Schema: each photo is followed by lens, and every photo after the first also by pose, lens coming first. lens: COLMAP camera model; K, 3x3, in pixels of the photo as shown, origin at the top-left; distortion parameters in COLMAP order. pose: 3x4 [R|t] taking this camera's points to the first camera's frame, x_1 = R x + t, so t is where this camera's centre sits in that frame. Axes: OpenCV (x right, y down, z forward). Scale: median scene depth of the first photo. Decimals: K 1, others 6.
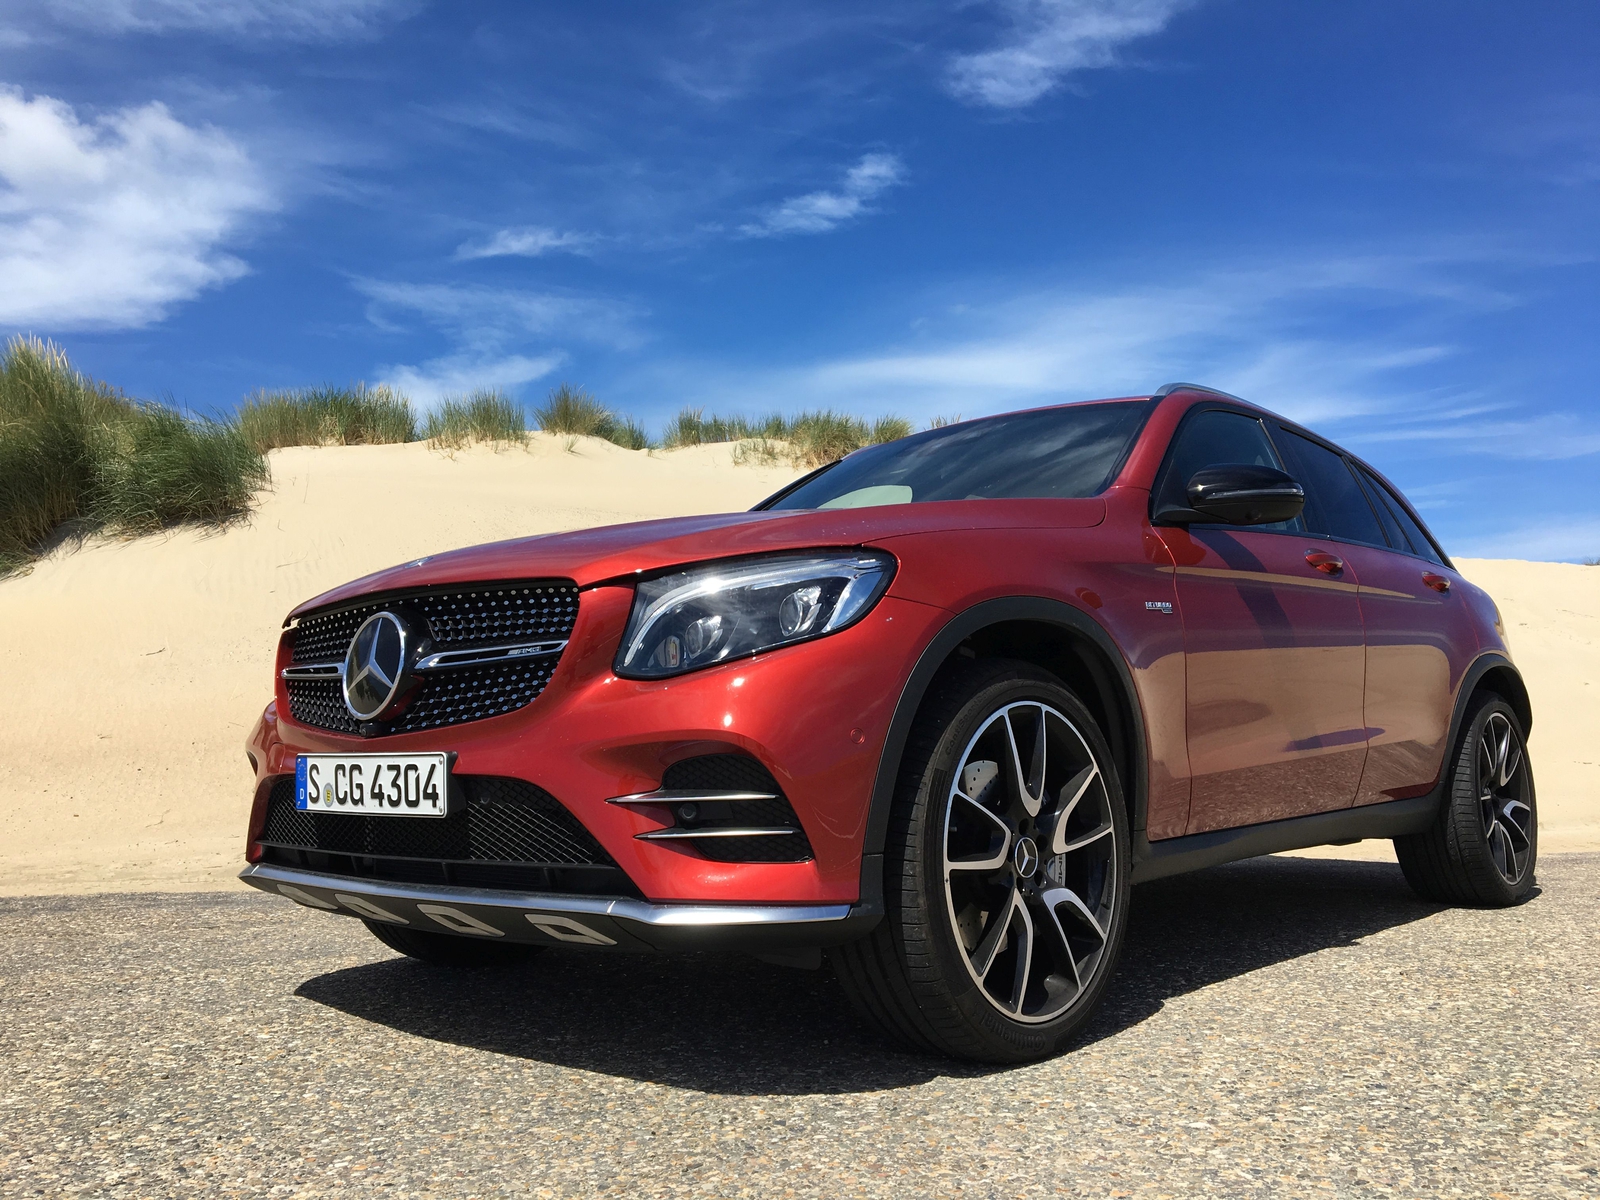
lens RADIAL K [[1370.3, 0, 822.6], [0, 1370.3, 625.6], [0, 0, 1]] dist [0.062219, -0.100851]
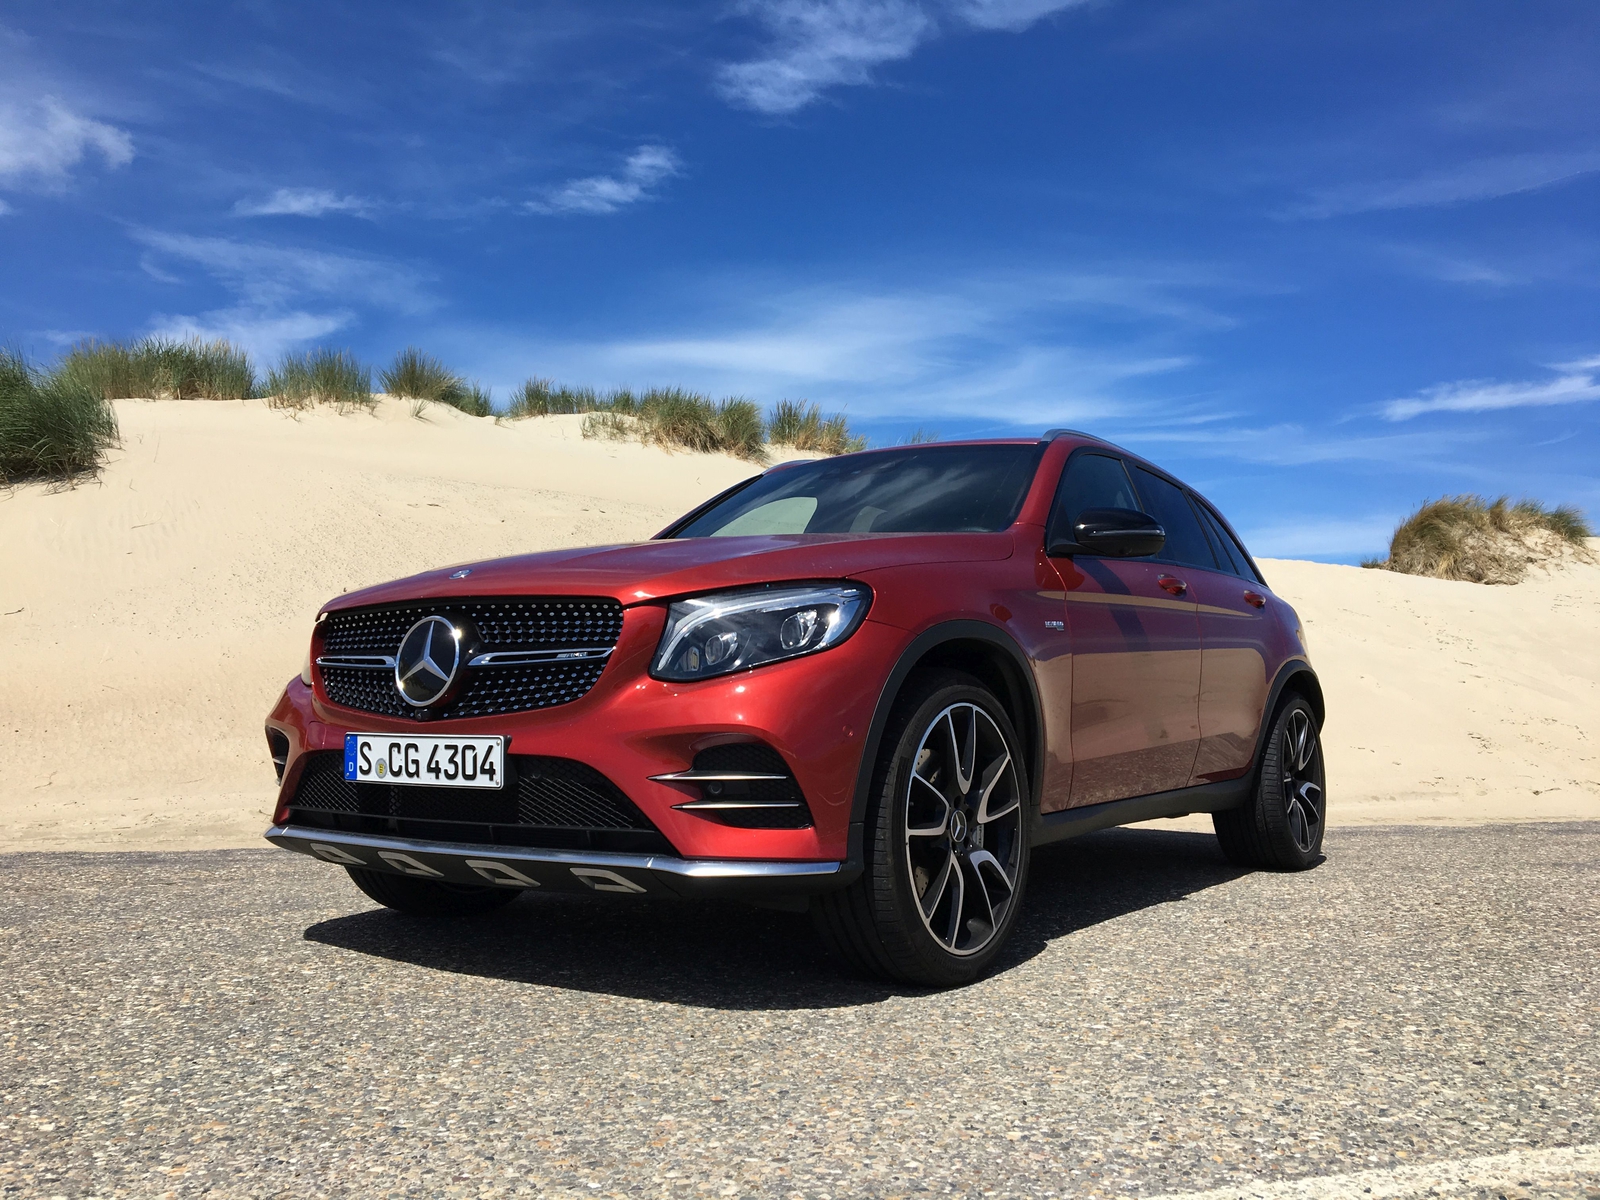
lens RADIAL K [[1370.3, 0, 822.6], [0, 1370.3, 625.6], [0, 0, 1]] dist [0.062219, -0.100851]
pose [[0.990471, 0.029245, 0.134583, -0.149762], [-0.032339, 0.999259, 0.020864, -0.037690], [-0.133873, -0.025017, 0.990683, -0.226908]]
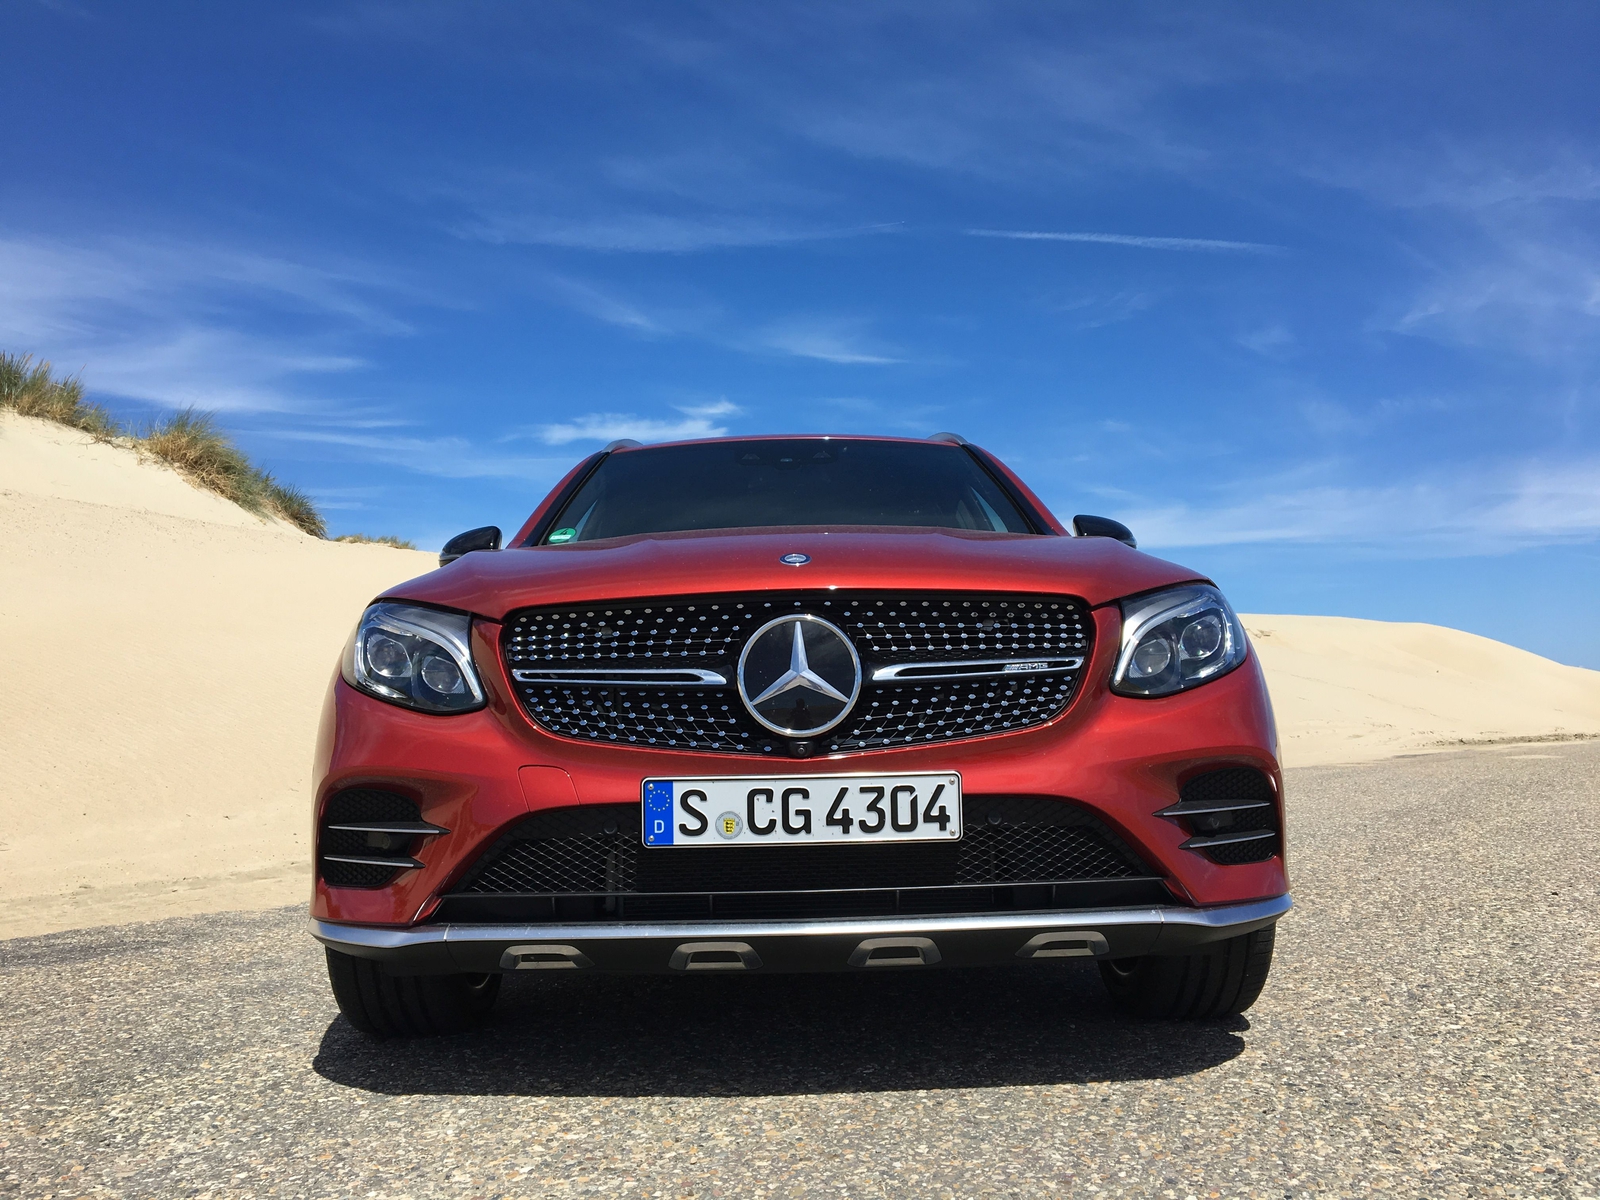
lens RADIAL K [[1370.3, 0, 822.6], [0, 1370.3, 625.6], [0, 0, 1]] dist [0.062219, -0.100851]
pose [[0.730827, 0.043003, 0.681207, -0.924497], [-0.047862, 0.998785, -0.011703, 0.007051], [-0.680883, -0.024051, 0.731997, 0.353306]]
